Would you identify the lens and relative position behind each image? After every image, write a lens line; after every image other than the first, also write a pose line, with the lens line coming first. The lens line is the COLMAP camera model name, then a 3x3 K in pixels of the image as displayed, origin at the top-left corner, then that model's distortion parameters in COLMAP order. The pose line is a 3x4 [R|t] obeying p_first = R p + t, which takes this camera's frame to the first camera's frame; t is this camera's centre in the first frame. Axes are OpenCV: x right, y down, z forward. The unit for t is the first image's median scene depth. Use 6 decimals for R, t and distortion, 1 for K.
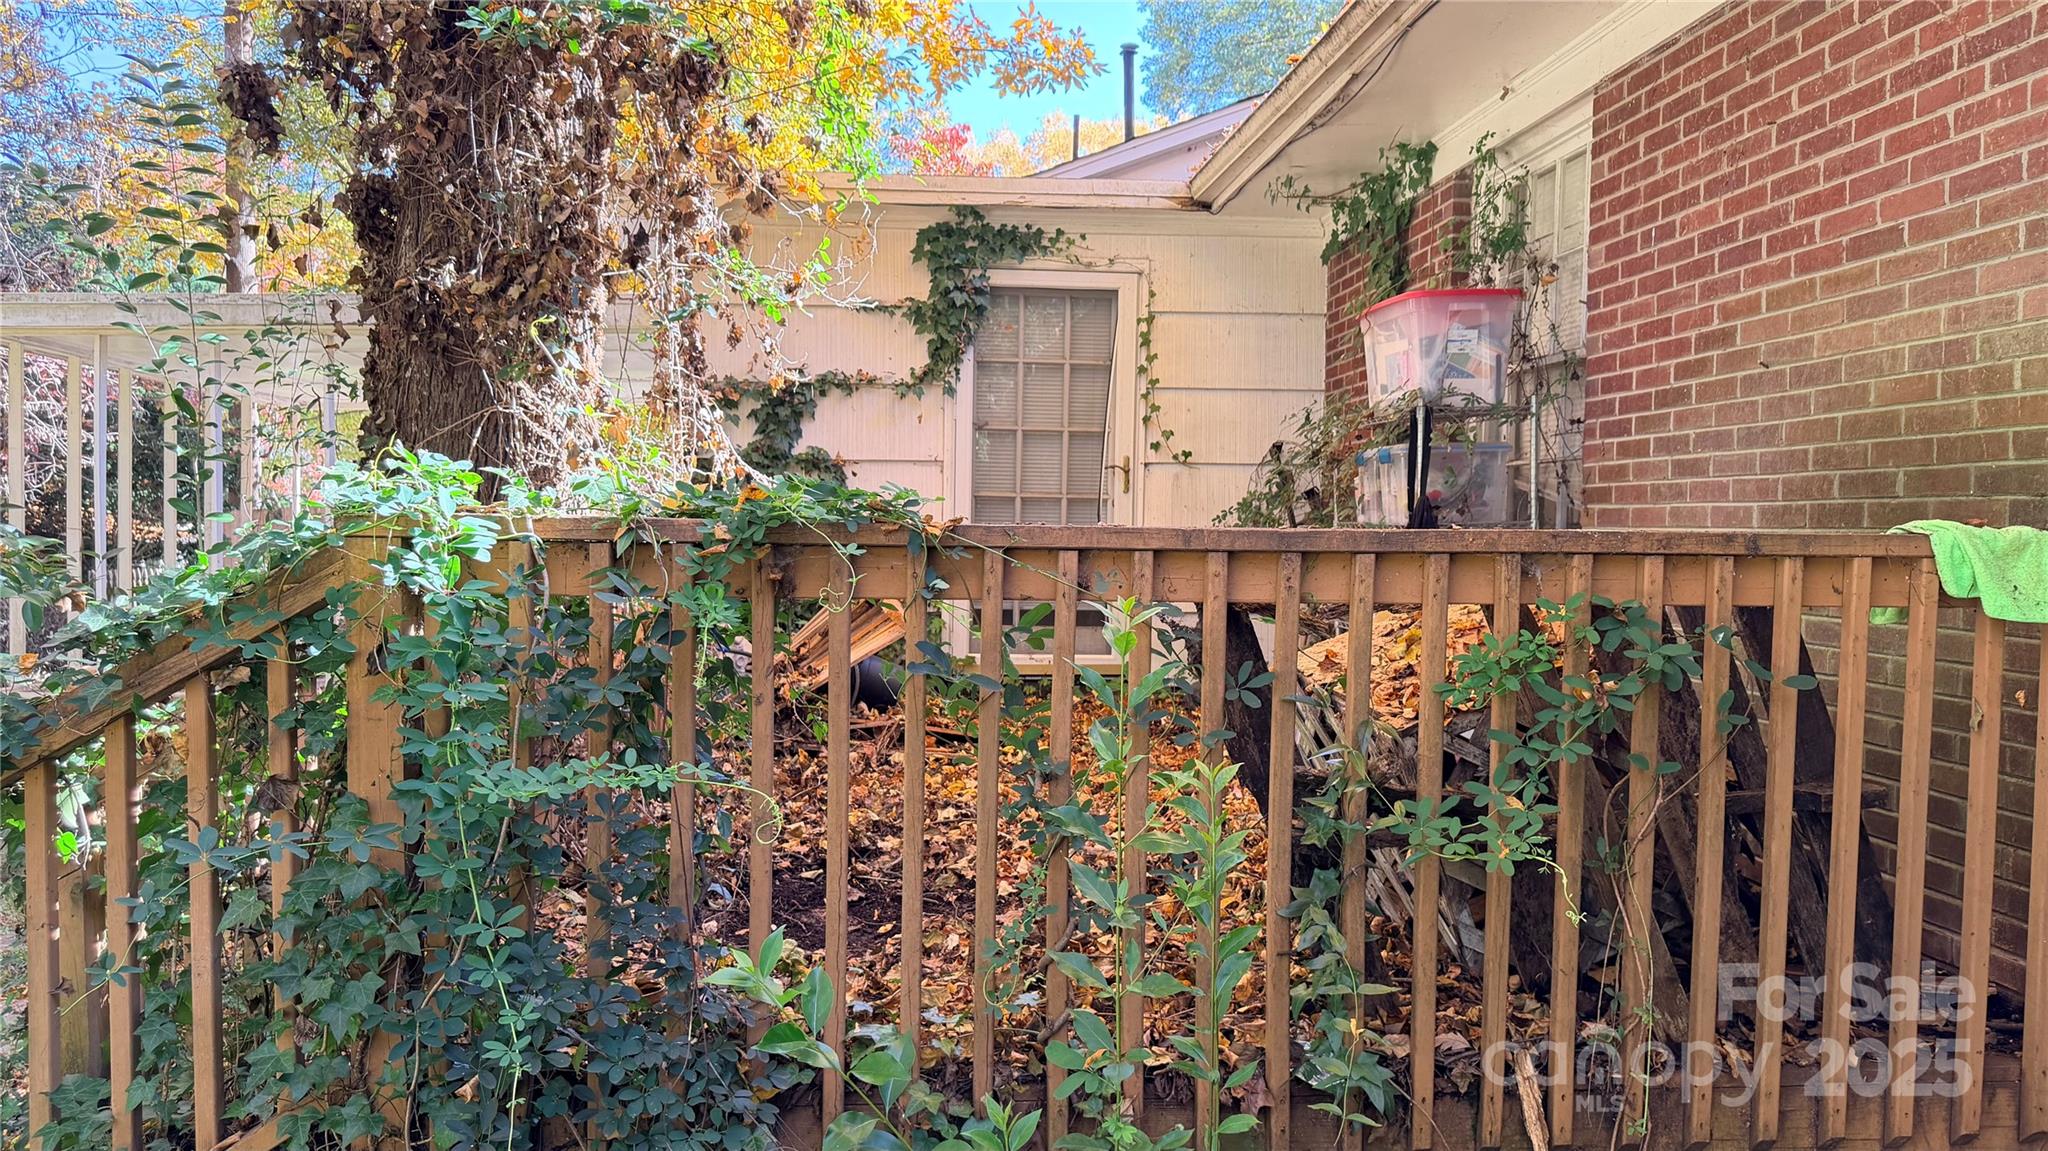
lens RADIAL K [[1467.3, 0, 1018.8], [0, 1467.3, 569.9], [0, 0, 1]] dist [0.052308, -0.067258]
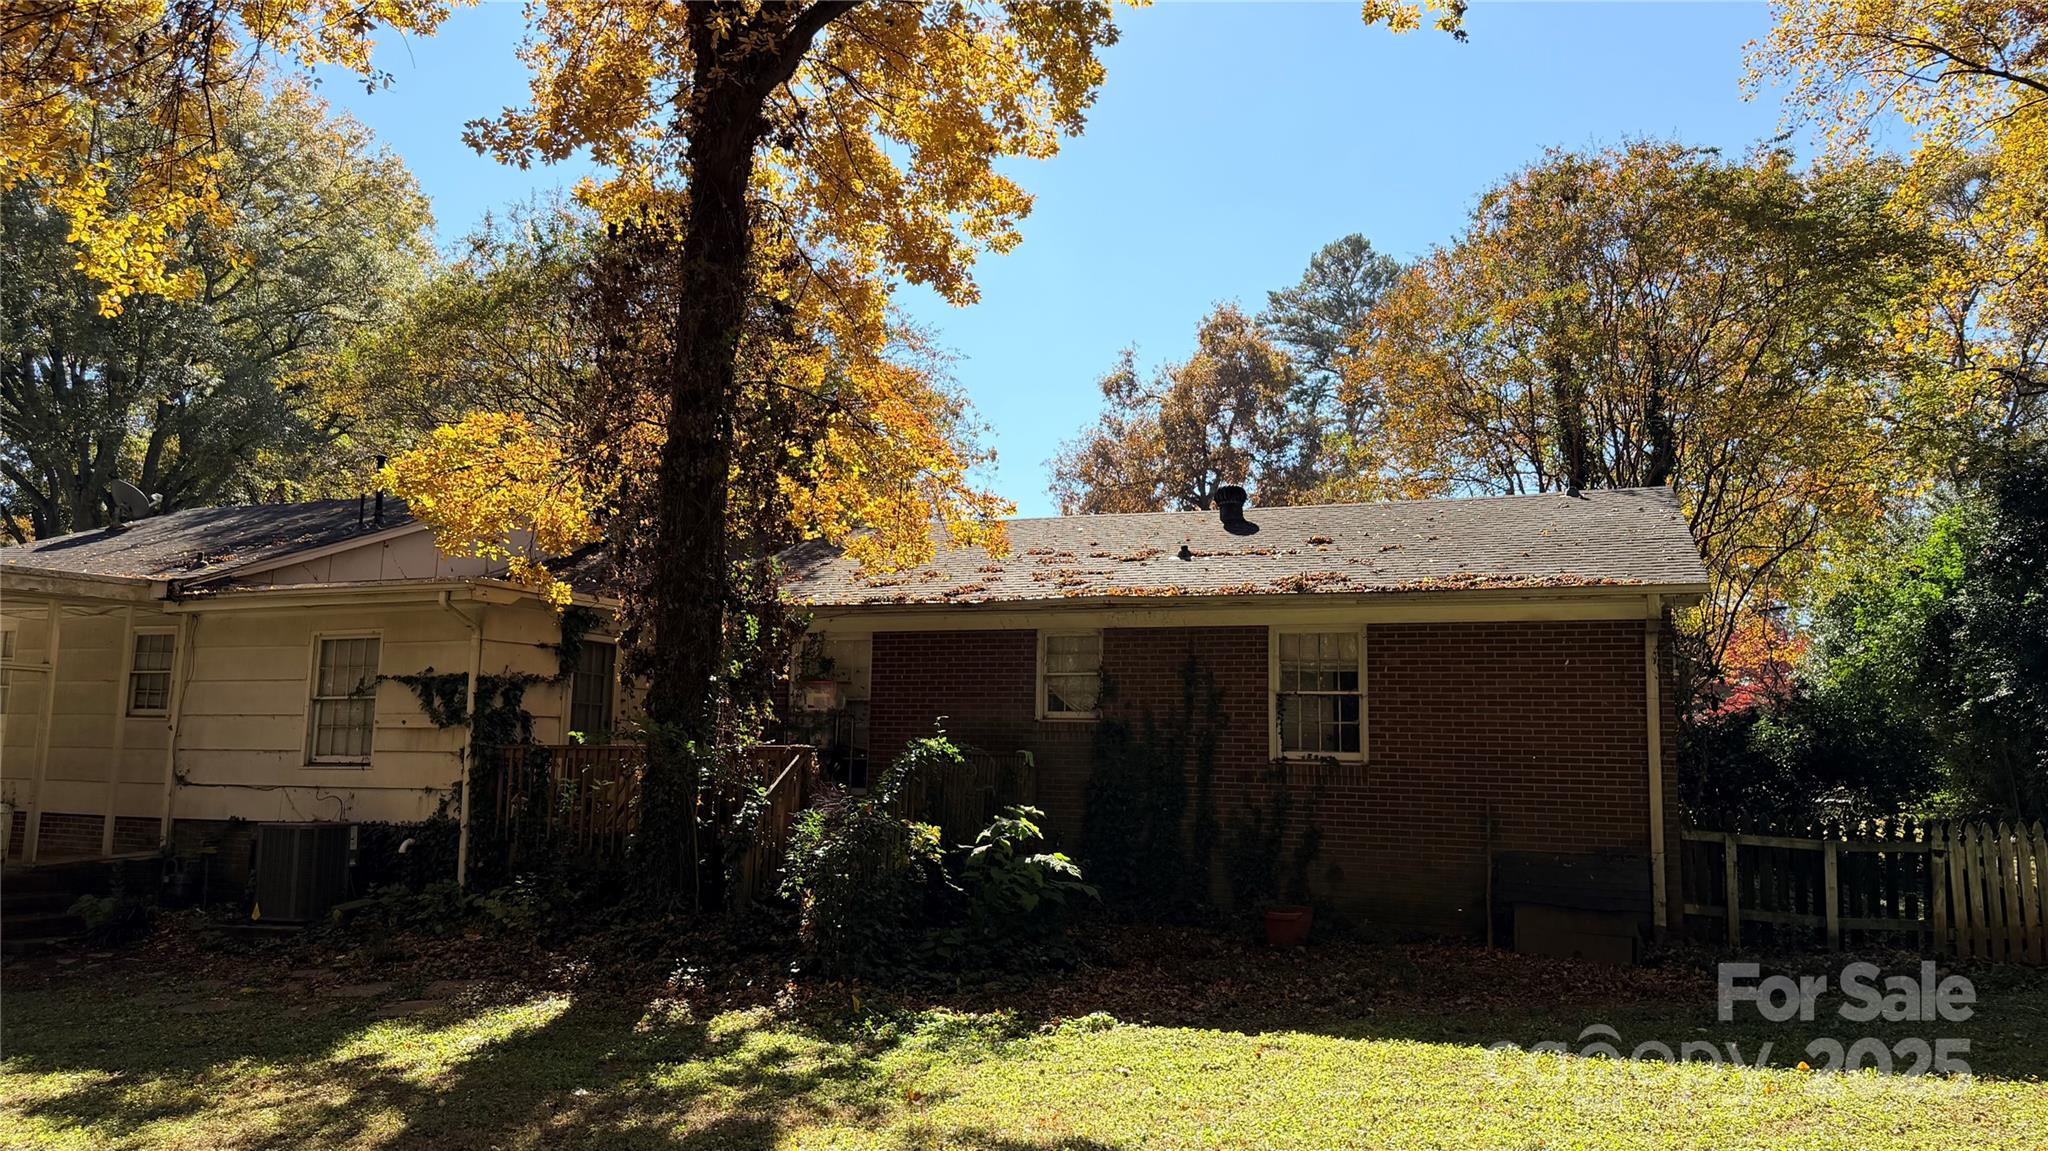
lens RADIAL K [[1467.3, 0, 1032.7], [0, 1467.3, 575.3], [0, 0, 1]] dist [0.052308, -0.067258]
pose [[0.460305, 0.119876, 0.879630, -1.699176], [0.027643, 0.988425, -0.149168, 0.064141], [-0.887330, 0.092978, 0.451664, -0.640147]]
